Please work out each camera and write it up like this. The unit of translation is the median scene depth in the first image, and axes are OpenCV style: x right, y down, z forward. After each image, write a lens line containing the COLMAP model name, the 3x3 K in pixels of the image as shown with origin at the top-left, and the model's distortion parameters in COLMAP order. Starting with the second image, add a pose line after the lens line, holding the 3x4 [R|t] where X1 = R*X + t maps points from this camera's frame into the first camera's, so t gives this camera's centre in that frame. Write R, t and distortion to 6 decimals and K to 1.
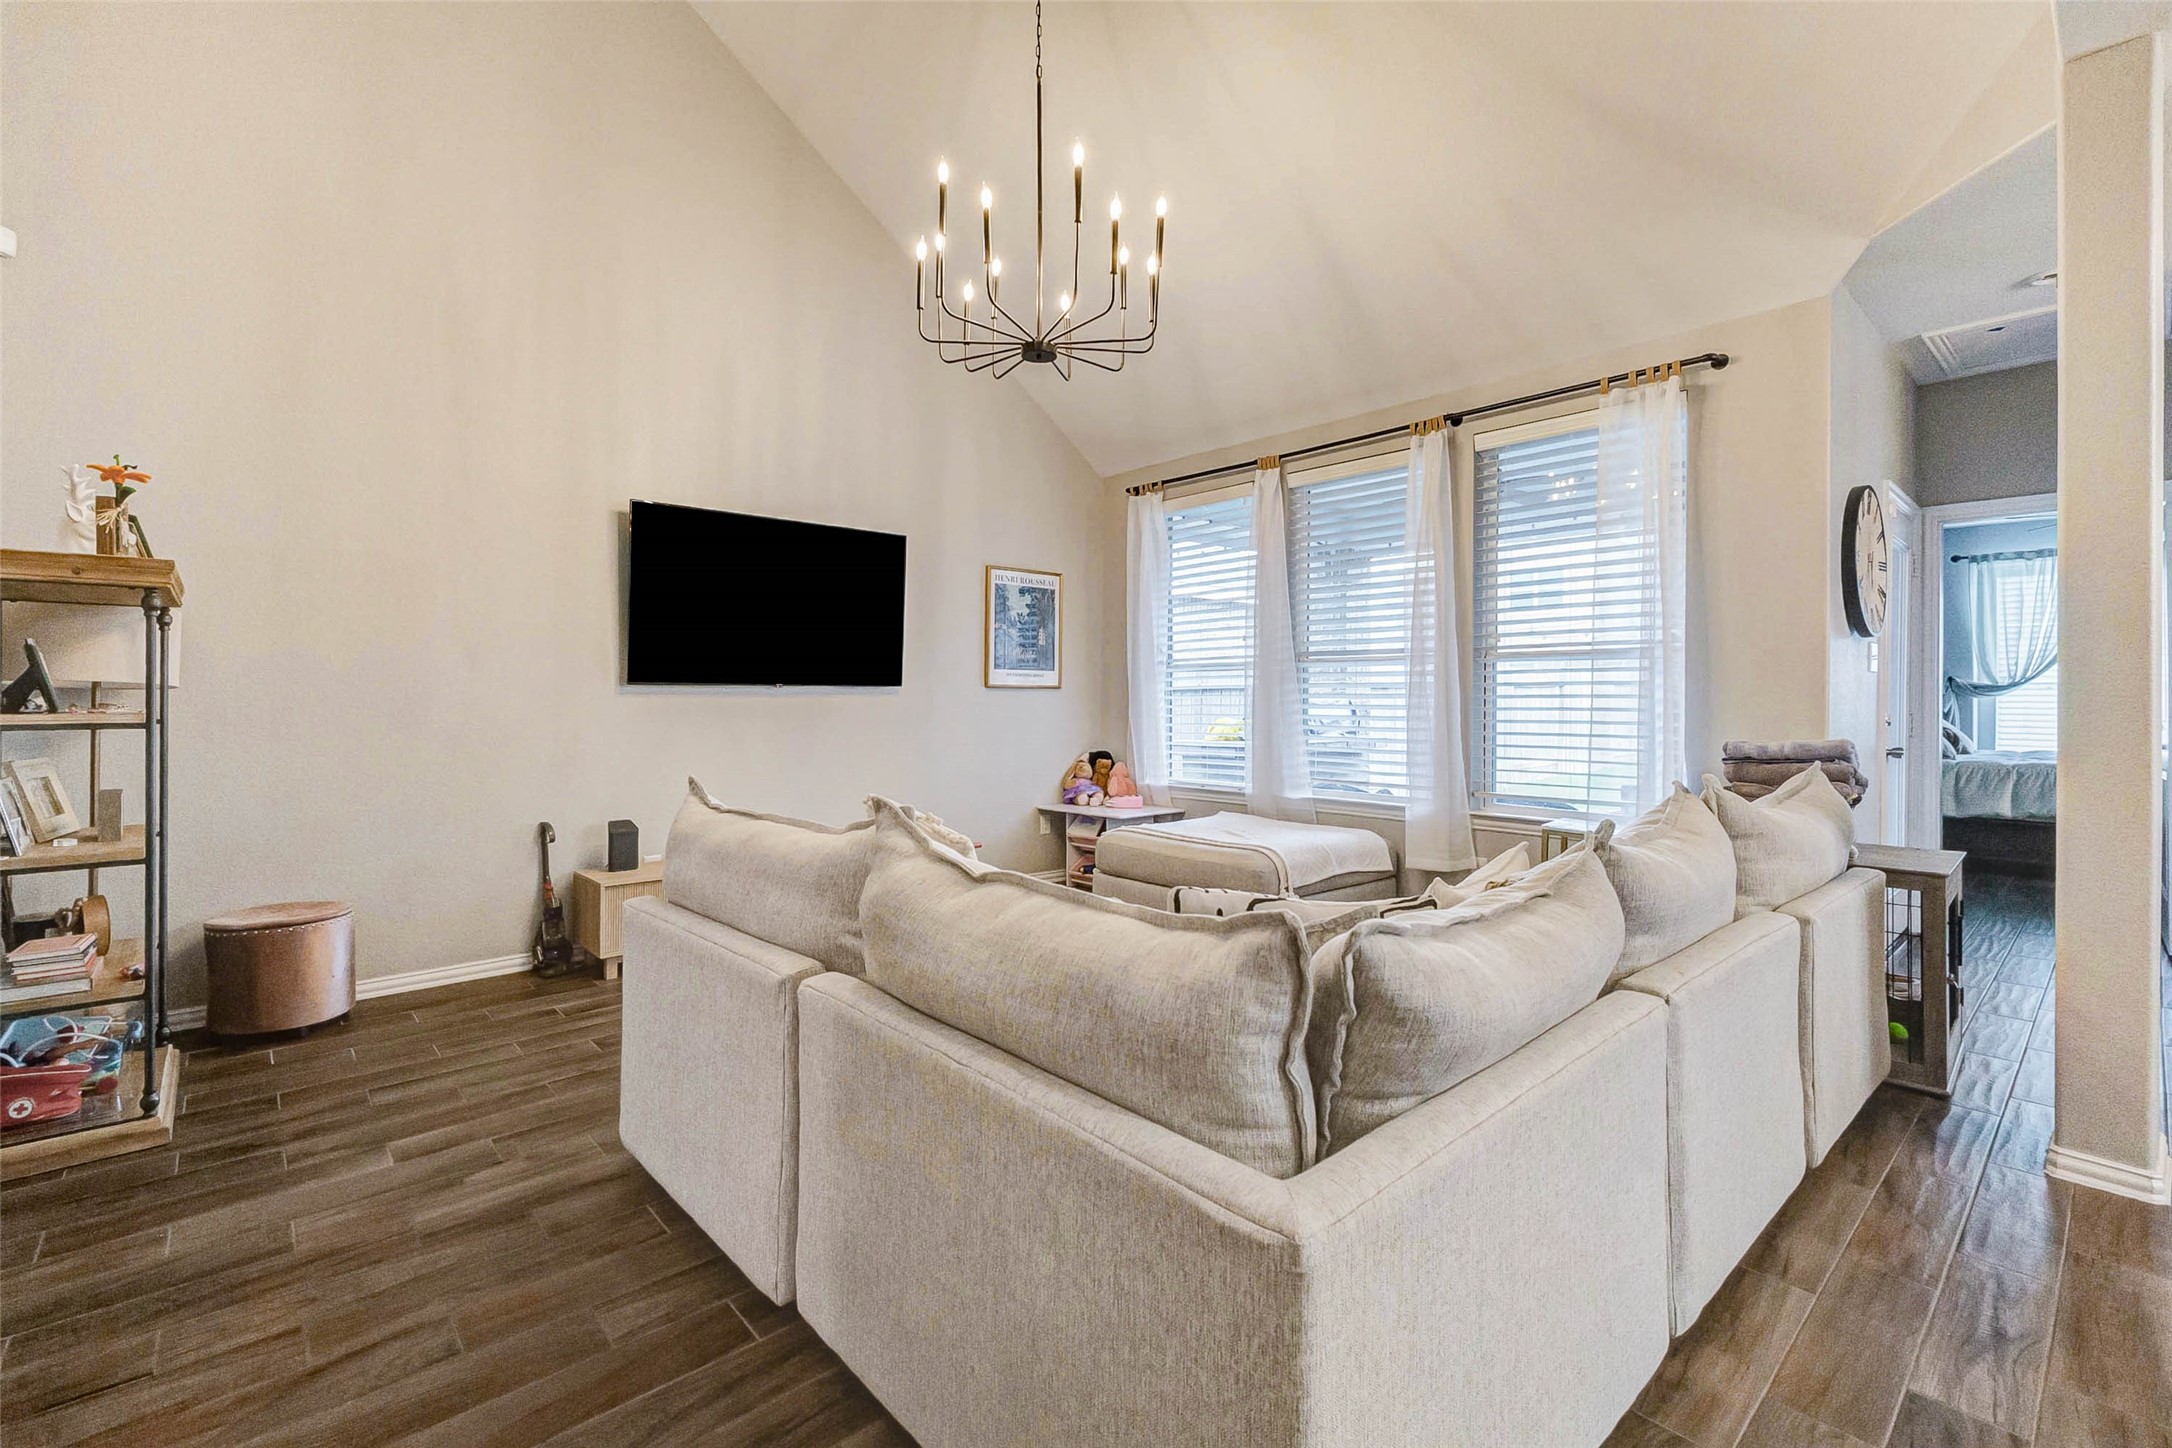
lens RADIAL K [[962.8, 0, 1087.9], [0, 962.8, 704.8], [0, 0, 1]] dist [0.010218, -0.001718]
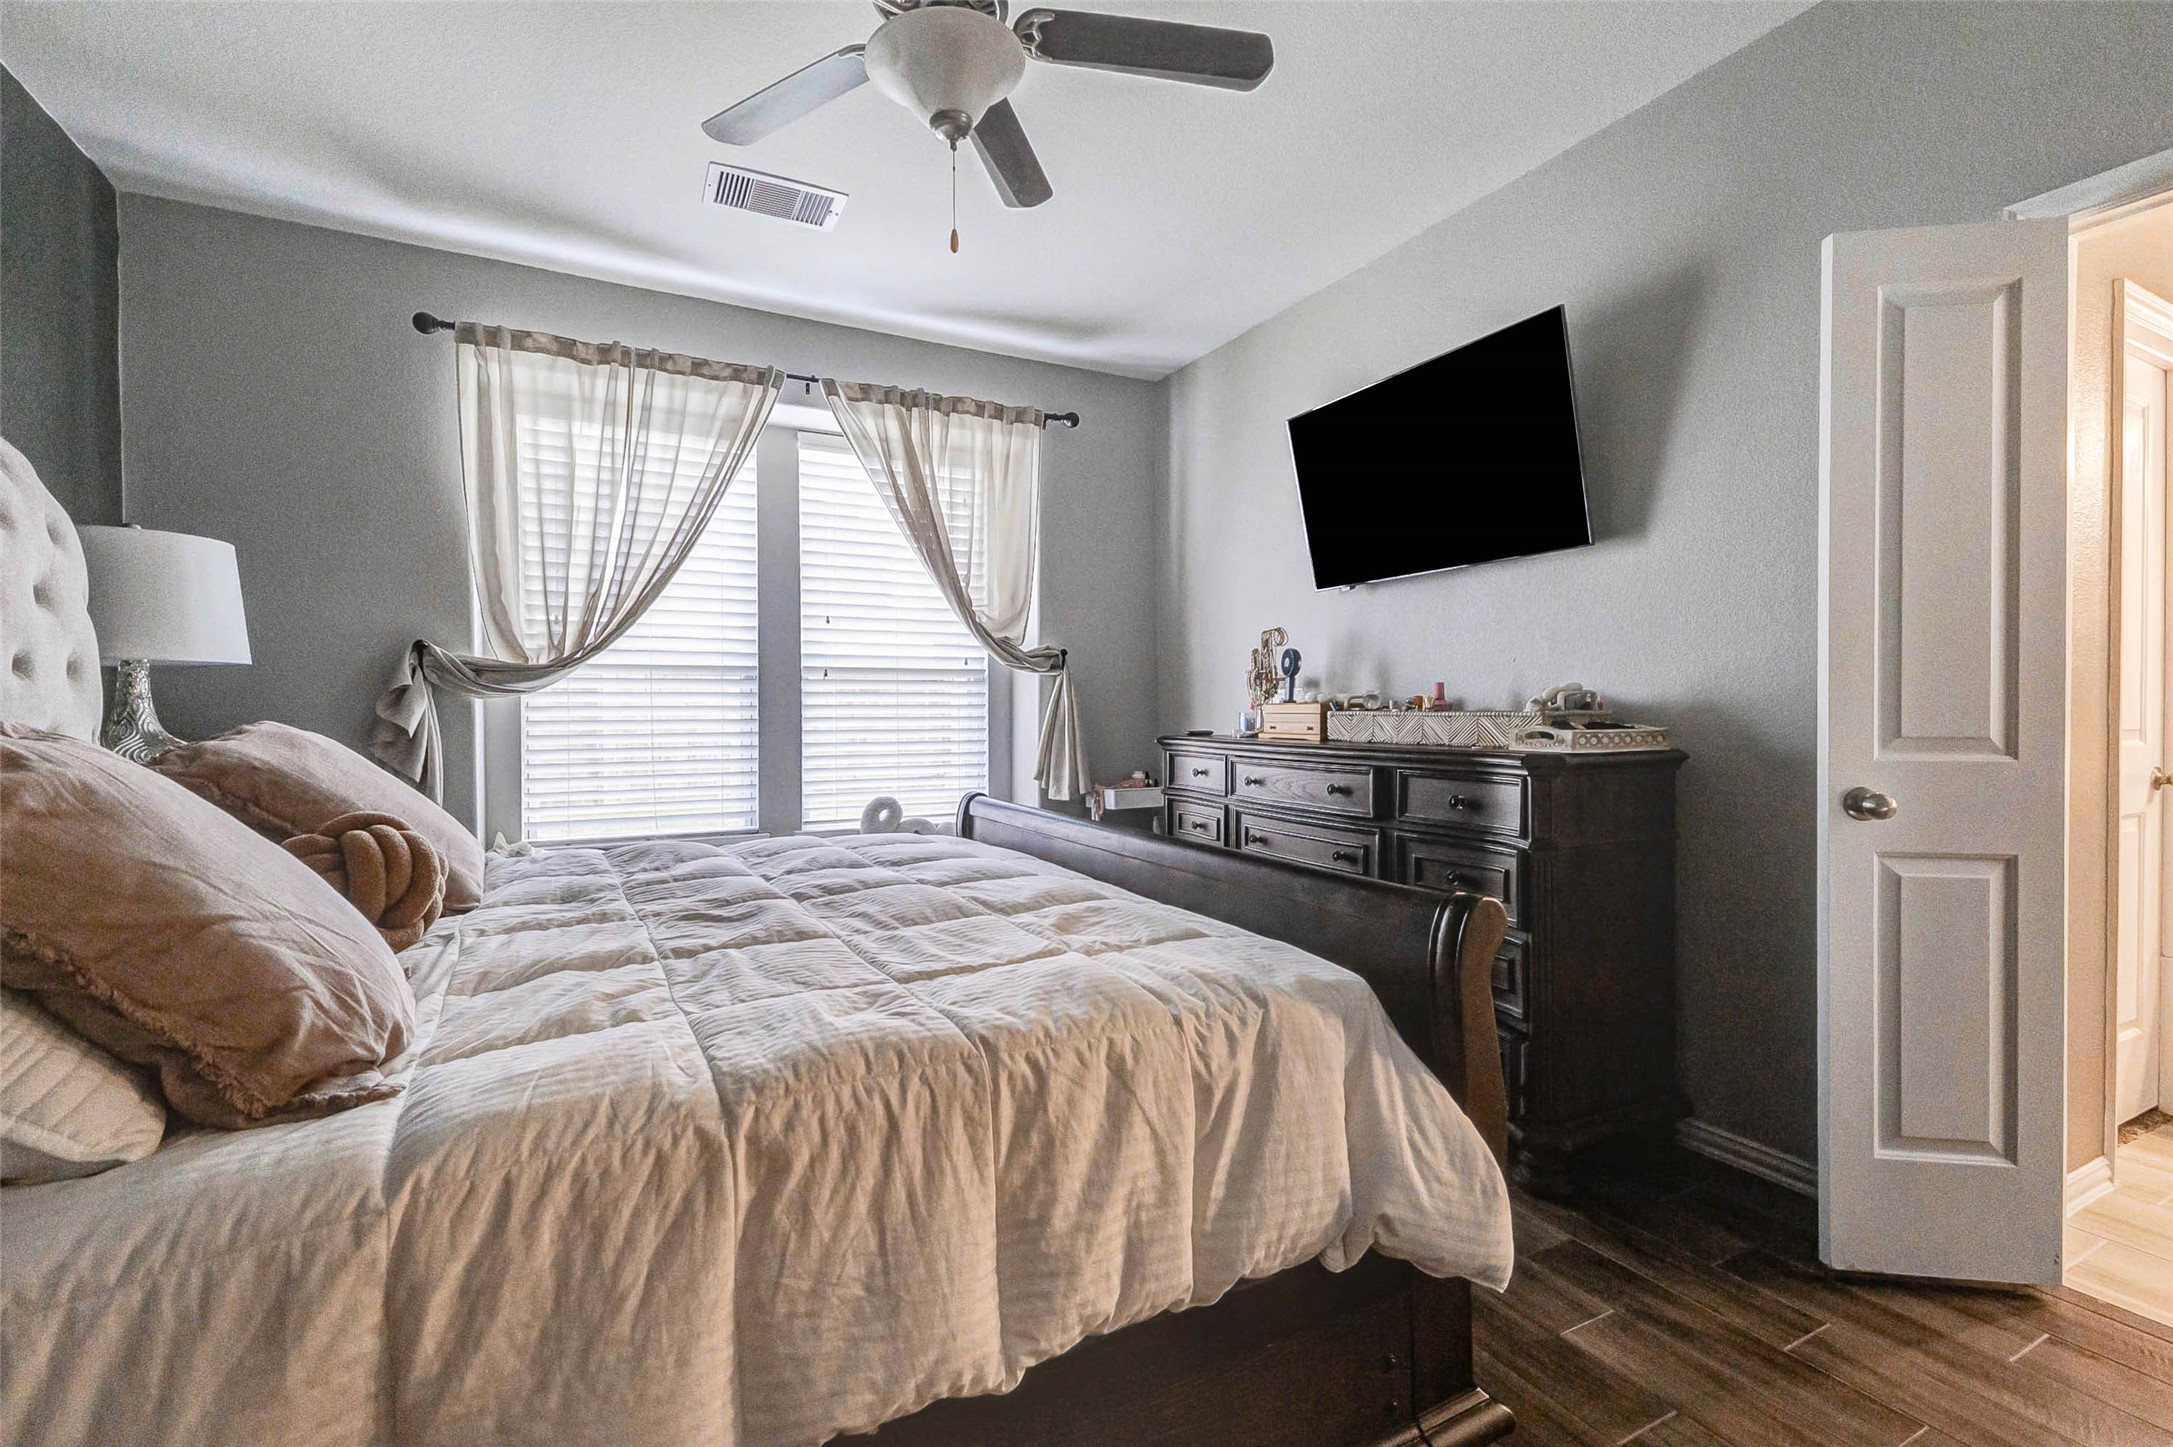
lens RADIAL K [[963.3, 0, 1088.4], [0, 963.3, 719.5], [0, 0, 1]] dist [0.010218, -0.001718]
pose [[0.253984, -0.012070, 0.967133, 0.612865], [0.008651, 0.999910, 0.010207, -0.000315], [-0.967170, 0.005774, 0.254066, 0.676778]]
